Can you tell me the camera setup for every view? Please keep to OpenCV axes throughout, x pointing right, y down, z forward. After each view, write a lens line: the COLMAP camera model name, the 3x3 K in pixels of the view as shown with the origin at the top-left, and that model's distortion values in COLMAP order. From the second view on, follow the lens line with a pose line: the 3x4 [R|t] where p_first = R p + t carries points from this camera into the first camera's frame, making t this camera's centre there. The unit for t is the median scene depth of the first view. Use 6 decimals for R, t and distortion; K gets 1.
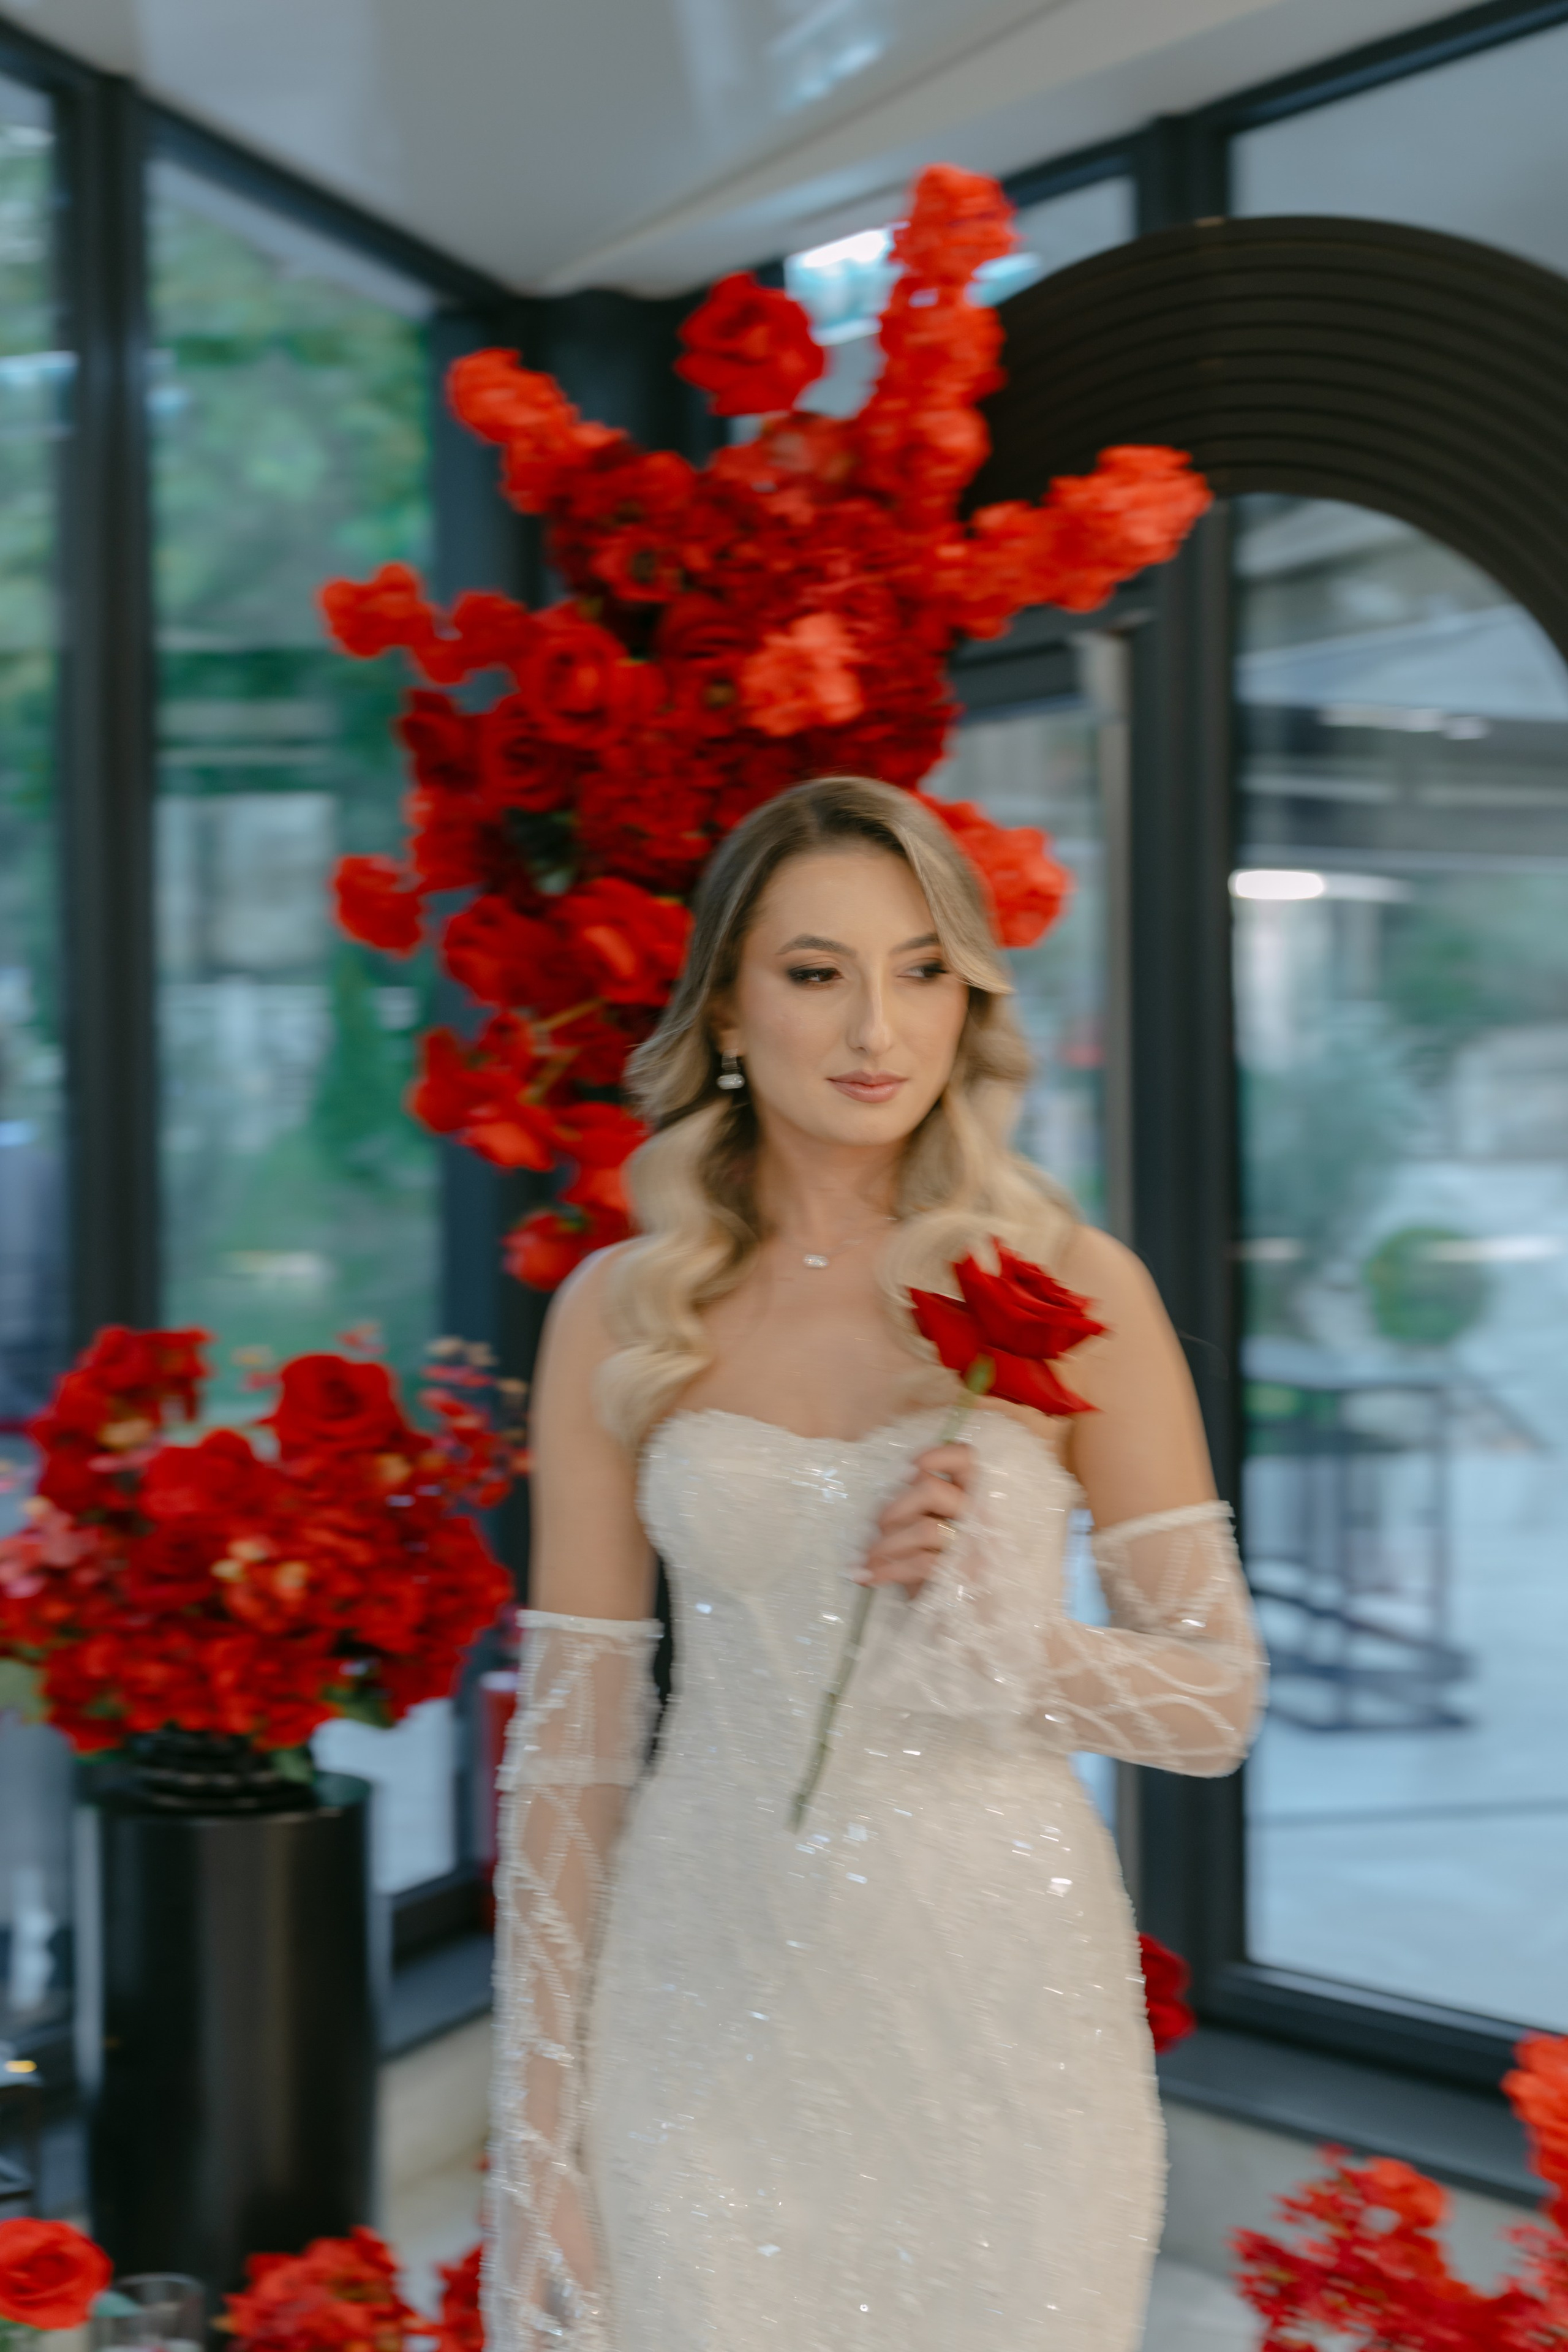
lens RADIAL K [[3135.2, 0, 784.0], [0, 3135.2, 1176.0], [0, 0, 1]] dist [-0.002735, 0.005927]
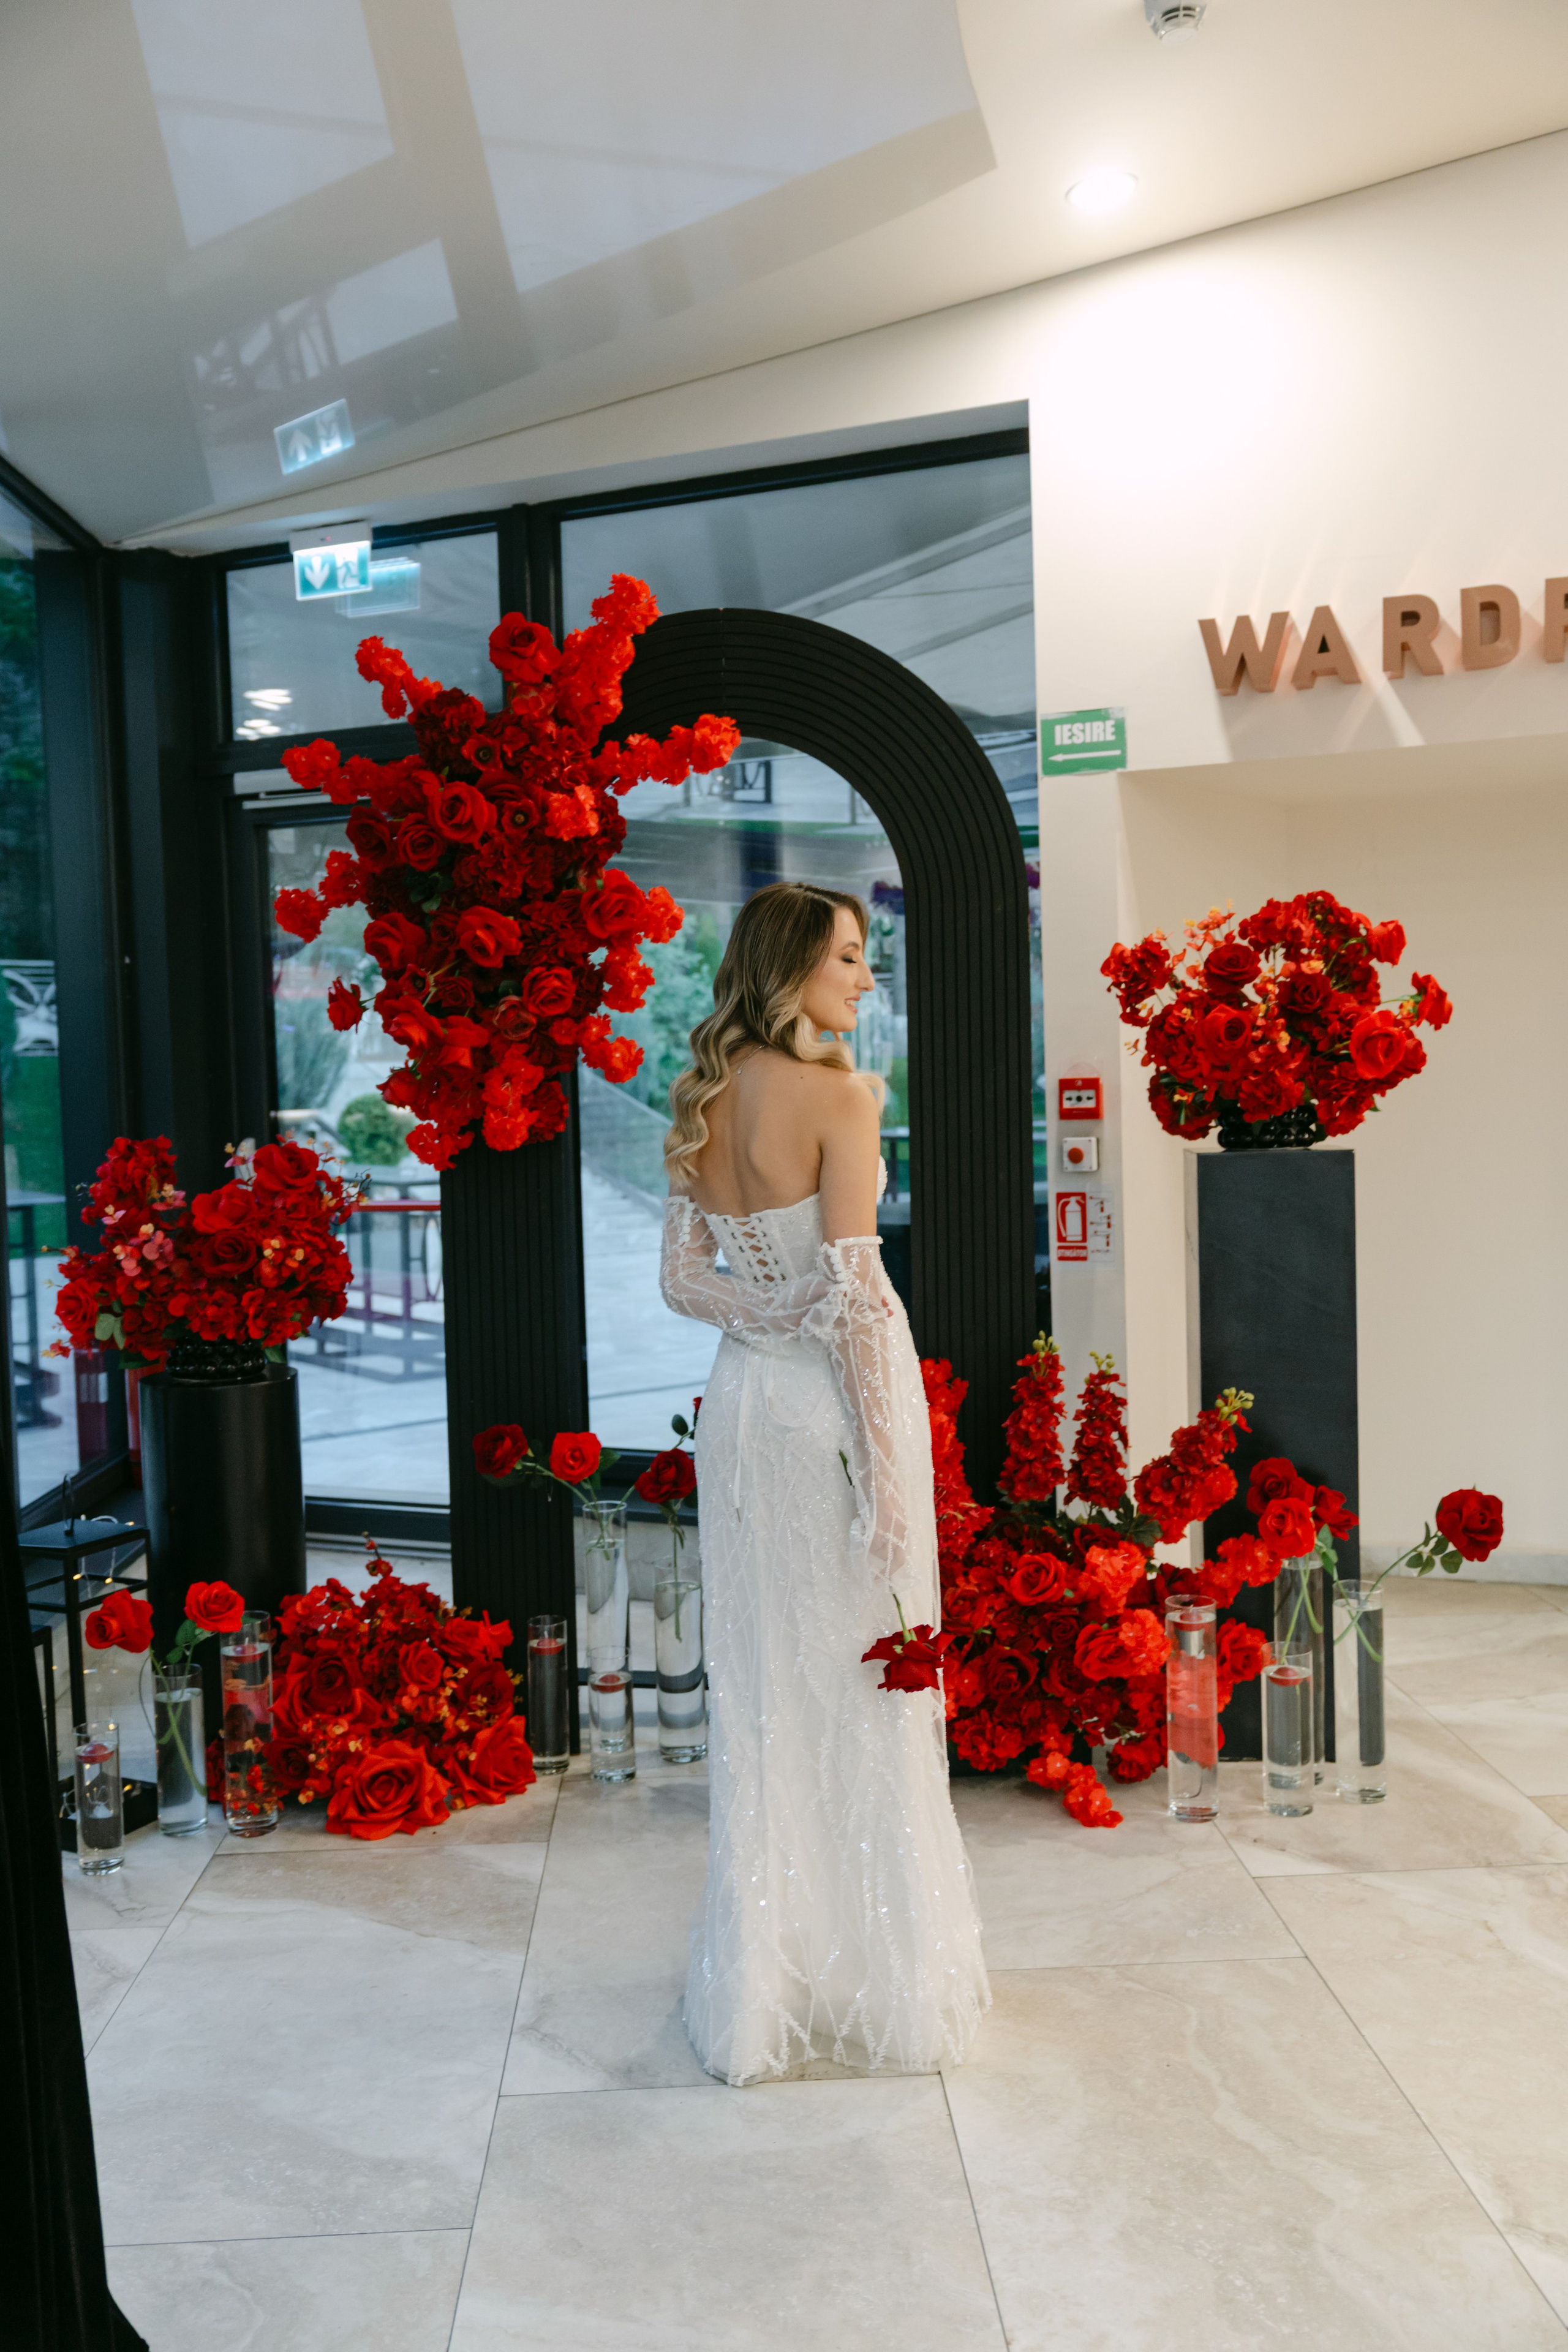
lens RADIAL K [[1901.3, 0, 784.0], [0, 1901.3, 1176.0], [0, 0, 1]] dist [-0.014810, 0.001915]
pose [[0.891560, -0.037853, 0.451317, -0.429439], [0.013578, 0.998287, 0.056907, 0.013929], [-0.452698, -0.044608, 0.890547, -0.207858]]
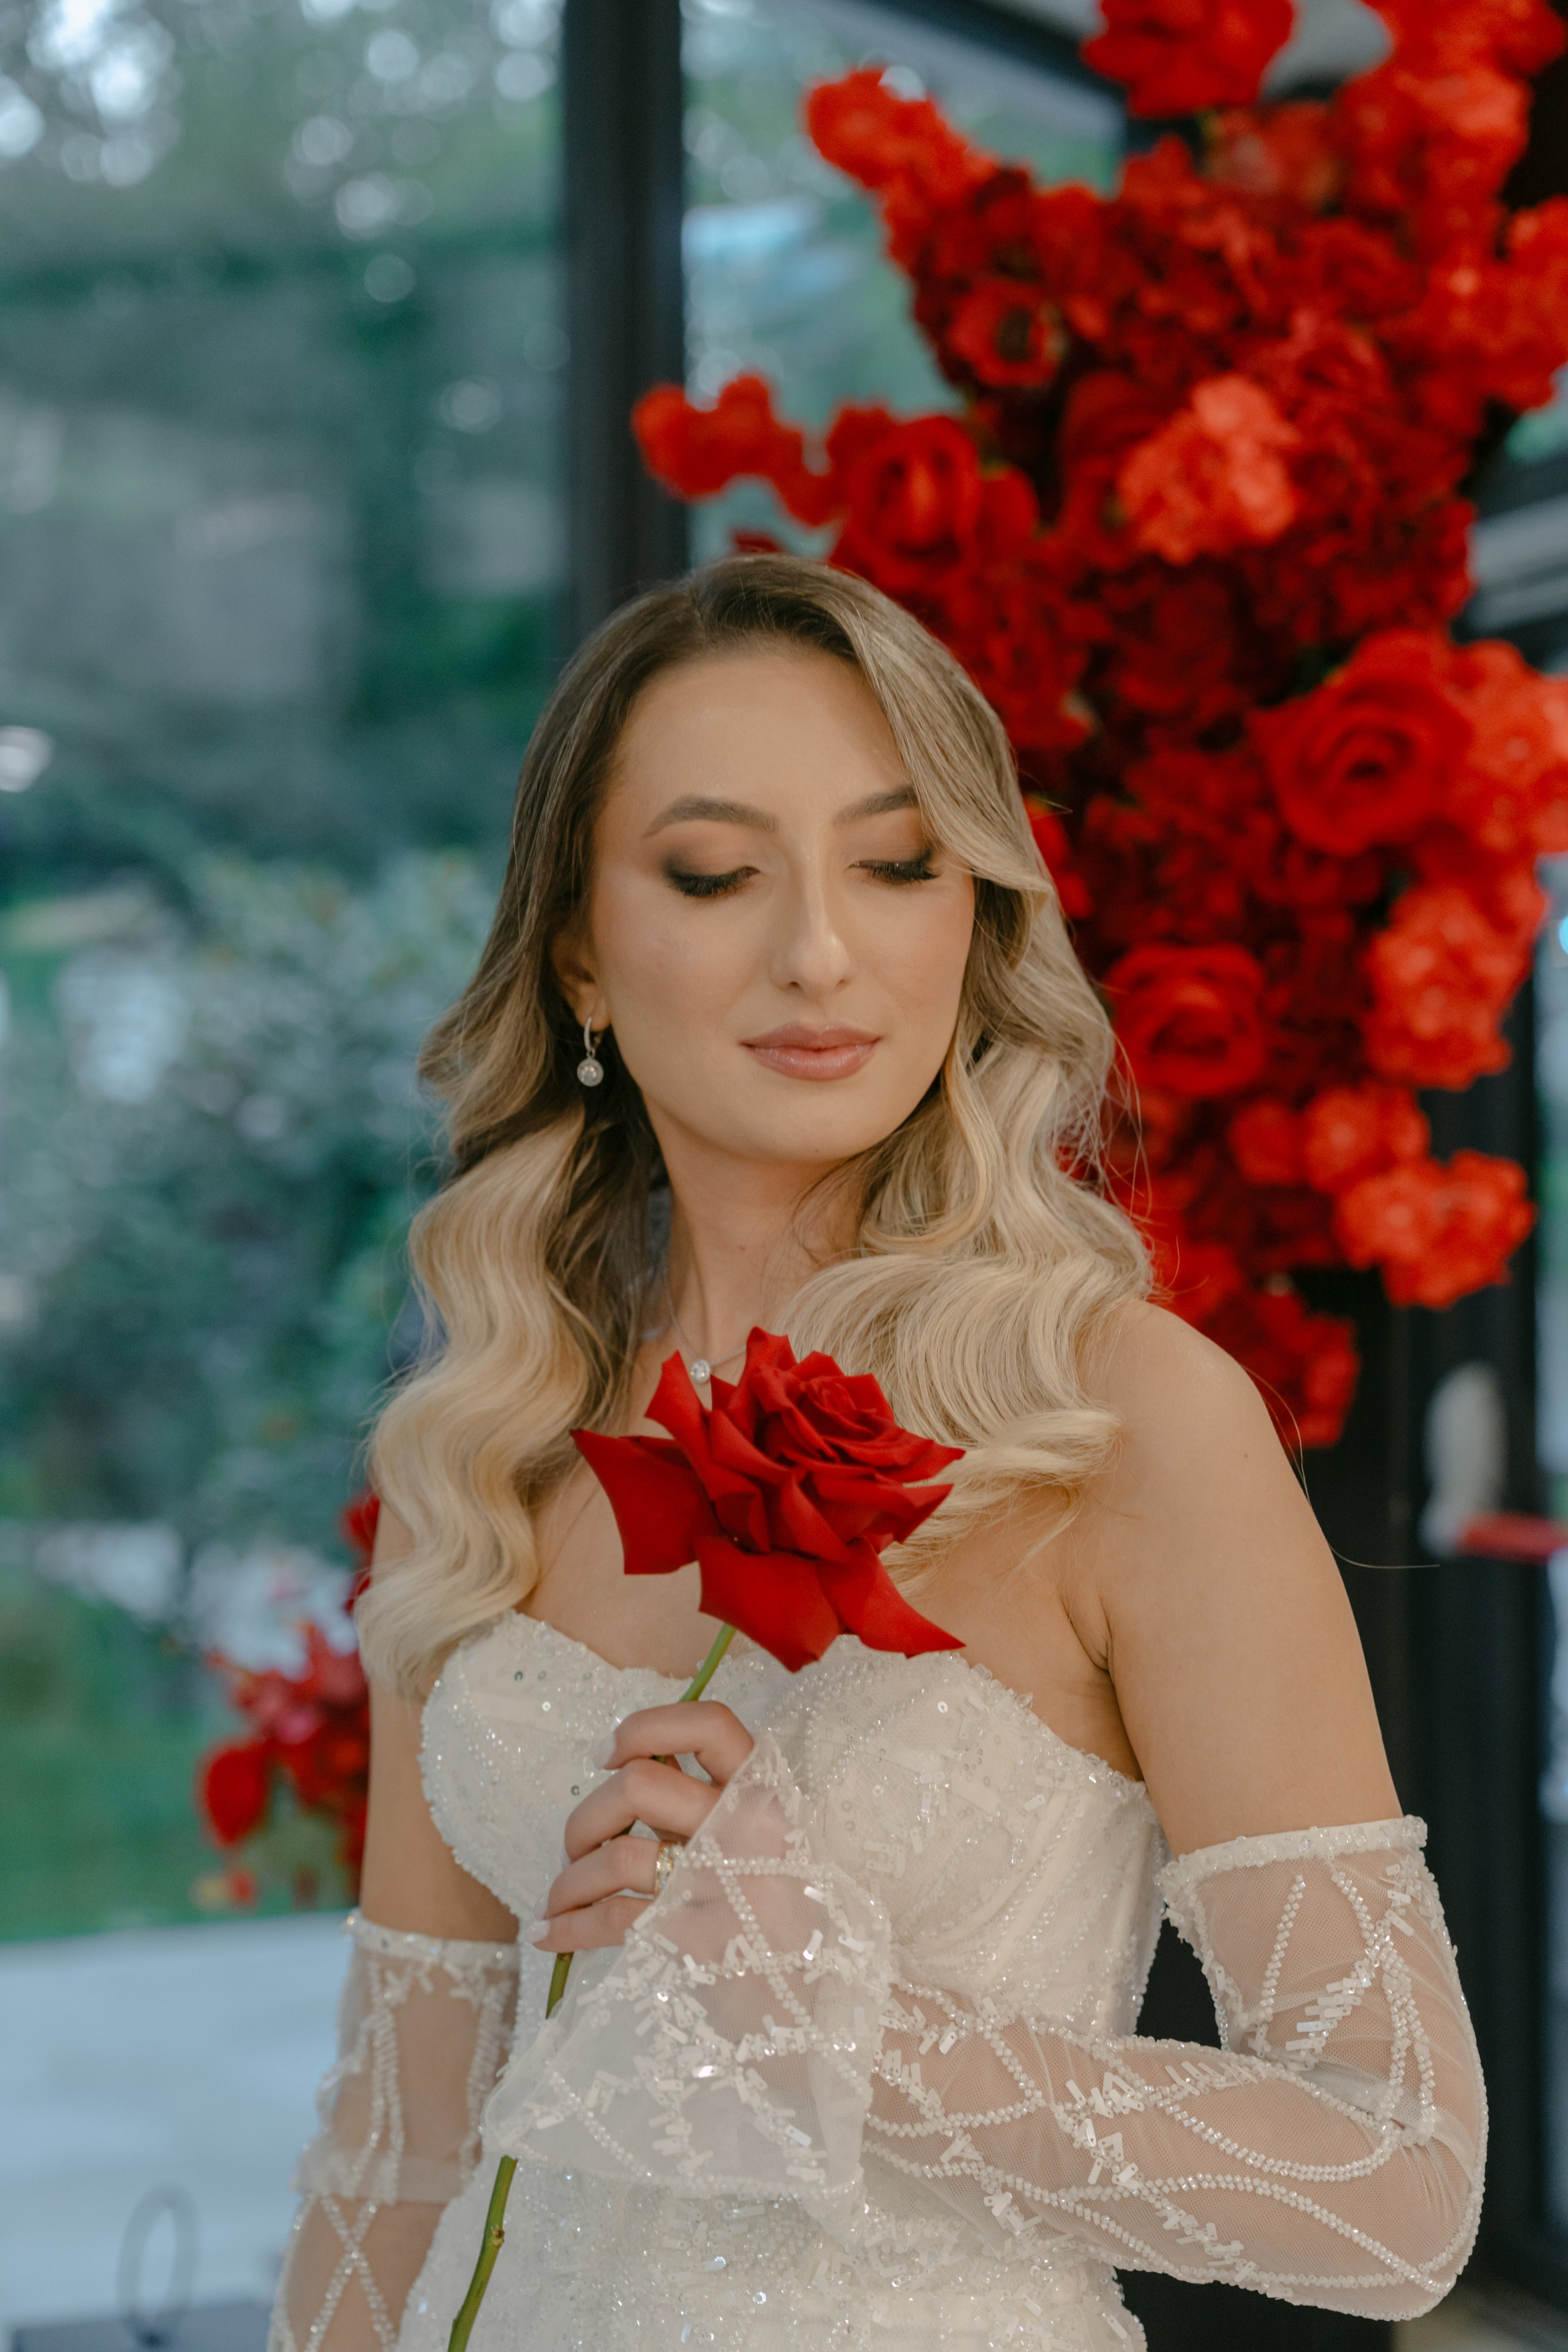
lens RADIAL K [[3337.3, 0, 783.9], [0, 3337.3, 1101.9], [0, 0, 1]] dist [0.021333, 0.086265]
pose [[0.946864, -0.003908, -0.321611, 0.143507], [-0.004288, 0.999684, -0.024771, -0.002587], [0.321606, 0.024834, 0.946548, 0.264451]]
